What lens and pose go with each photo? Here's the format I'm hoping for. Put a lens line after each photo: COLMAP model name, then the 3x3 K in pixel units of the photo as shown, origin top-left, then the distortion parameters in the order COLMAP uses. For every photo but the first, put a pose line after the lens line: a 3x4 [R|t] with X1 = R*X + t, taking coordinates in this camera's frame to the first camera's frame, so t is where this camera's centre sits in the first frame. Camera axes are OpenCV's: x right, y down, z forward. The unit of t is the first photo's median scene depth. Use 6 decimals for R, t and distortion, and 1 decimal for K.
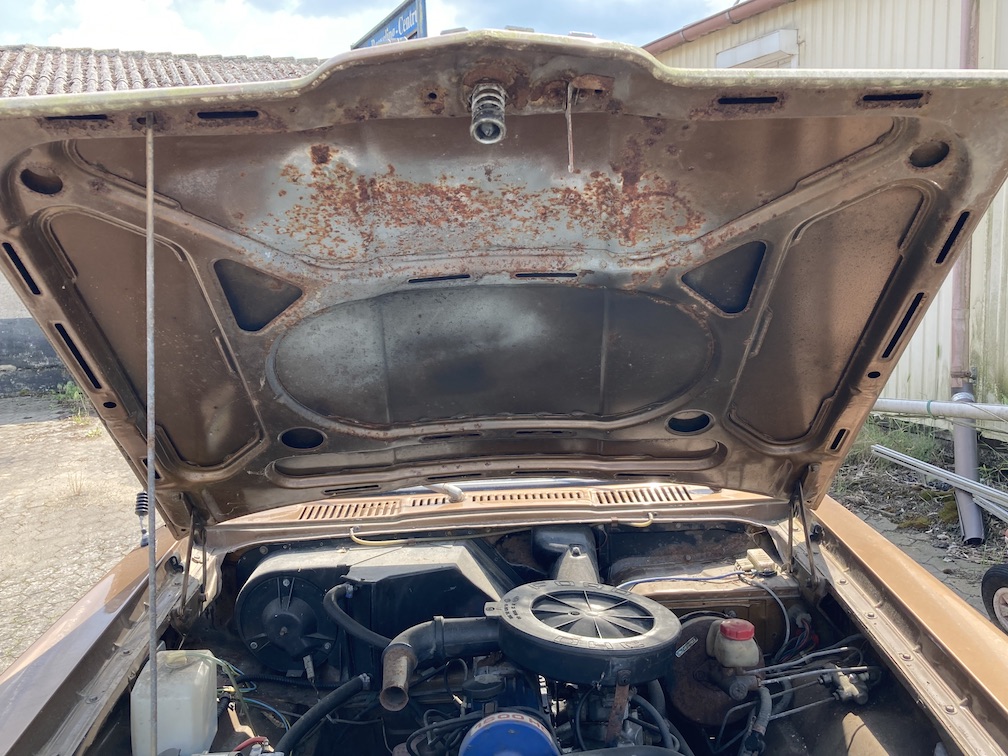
lens RADIAL K [[945.5, 0, 499.5], [0, 945.5, 374.3], [0, 0, 1]] dist [0.010484, -0.006003]
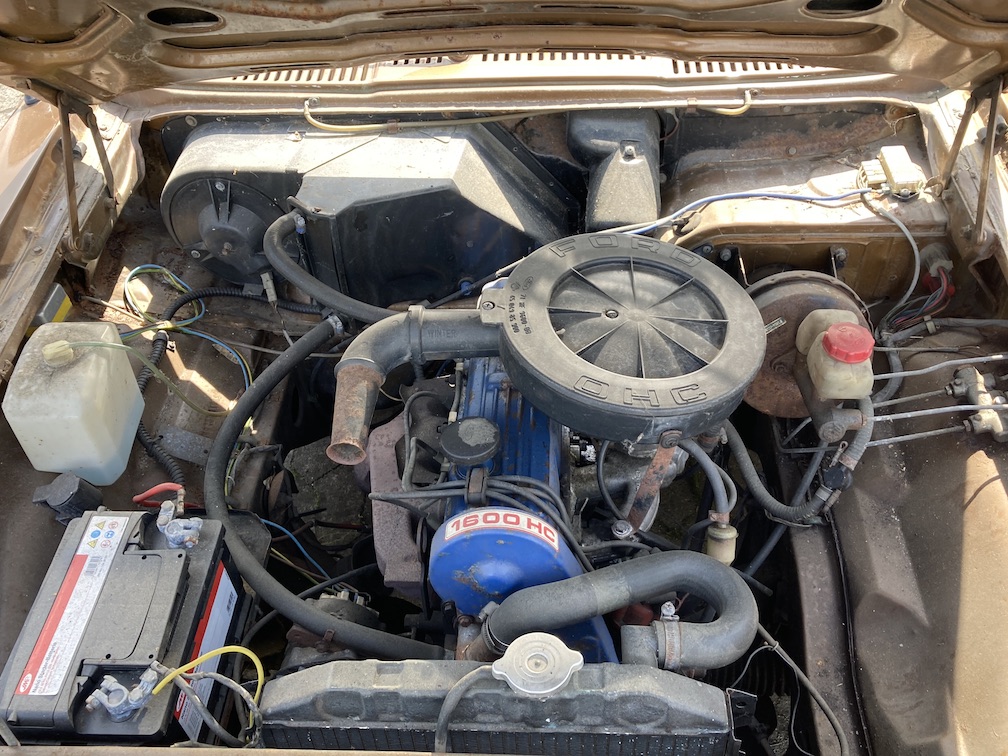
lens RADIAL K [[945.5, 0, 499.5], [0, 945.5, 374.3], [0, 0, 1]] dist [0.010484, -0.006003]
pose [[0.997716, 0.044082, -0.051175, 0.029821], [-0.003325, 0.788795, 0.614647, -0.111162], [0.067461, -0.613073, 0.787140, 0.362537]]
